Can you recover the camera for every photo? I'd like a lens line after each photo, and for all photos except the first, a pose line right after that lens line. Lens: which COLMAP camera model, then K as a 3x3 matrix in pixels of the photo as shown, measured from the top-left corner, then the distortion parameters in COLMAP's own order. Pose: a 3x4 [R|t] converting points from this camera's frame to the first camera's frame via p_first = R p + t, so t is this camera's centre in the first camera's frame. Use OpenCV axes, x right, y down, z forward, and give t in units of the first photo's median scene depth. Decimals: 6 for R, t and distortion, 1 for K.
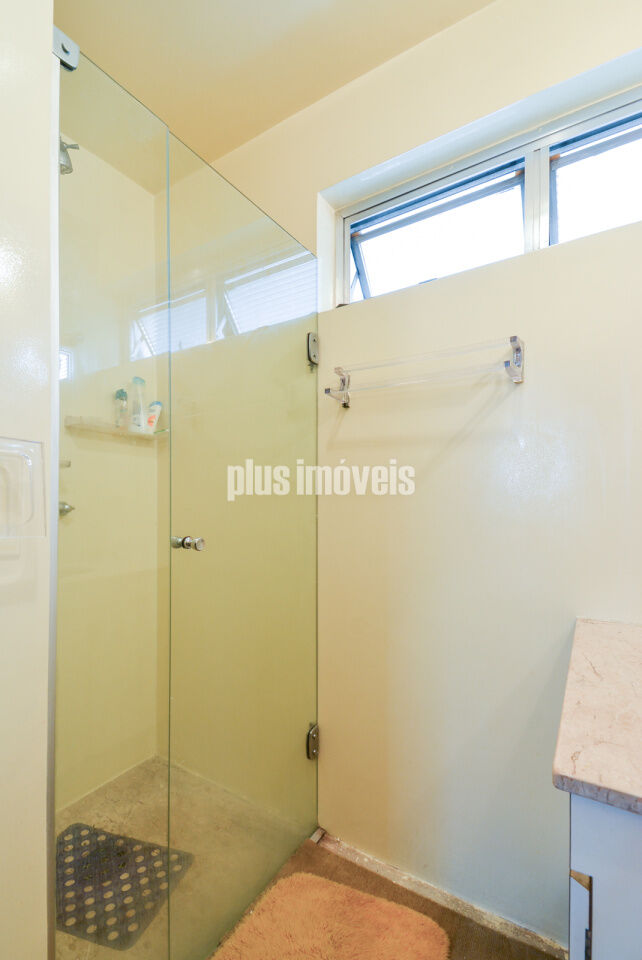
lens RADIAL K [[450.0, 0, 294.0], [0, 450.0, 501.7], [0, 0, 1]] dist [0.039684, -0.024391]
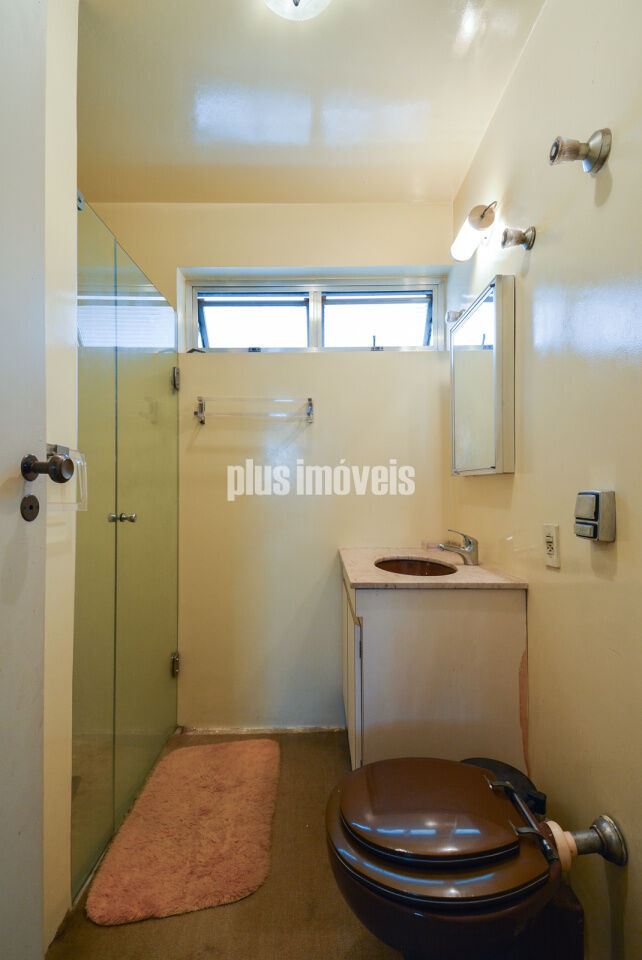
lens RADIAL K [[432.9, 0, 306.7], [0, 432.9, 486.7], [0, 0, 1]] dist [0.035098, -0.021135]
pose [[0.849969, -0.001817, 0.526829, -0.376217], [0.005818, 0.999965, -0.005938, 0.003427], [-0.526800, 0.008112, 0.849951, -0.398750]]
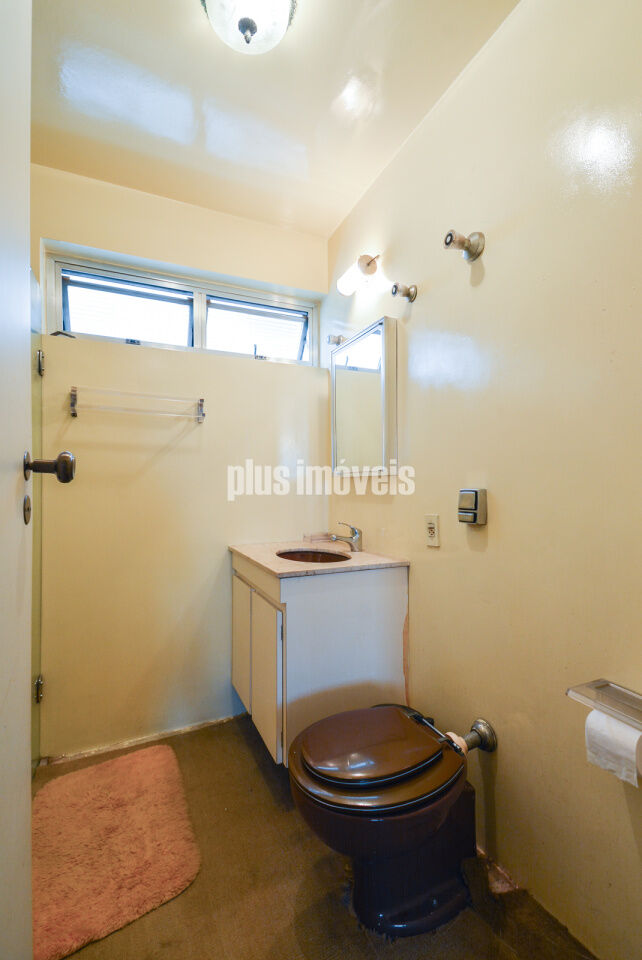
lens RADIAL K [[432.9, 0, 306.7], [0, 432.9, 486.7], [0, 0, 1]] dist [0.035098, -0.021135]
pose [[0.563116, -0.000857, 0.826378, -0.622208], [0.007033, 0.999968, -0.003755, 0.004503], [-0.826348, 0.007926, 0.563104, -0.294106]]
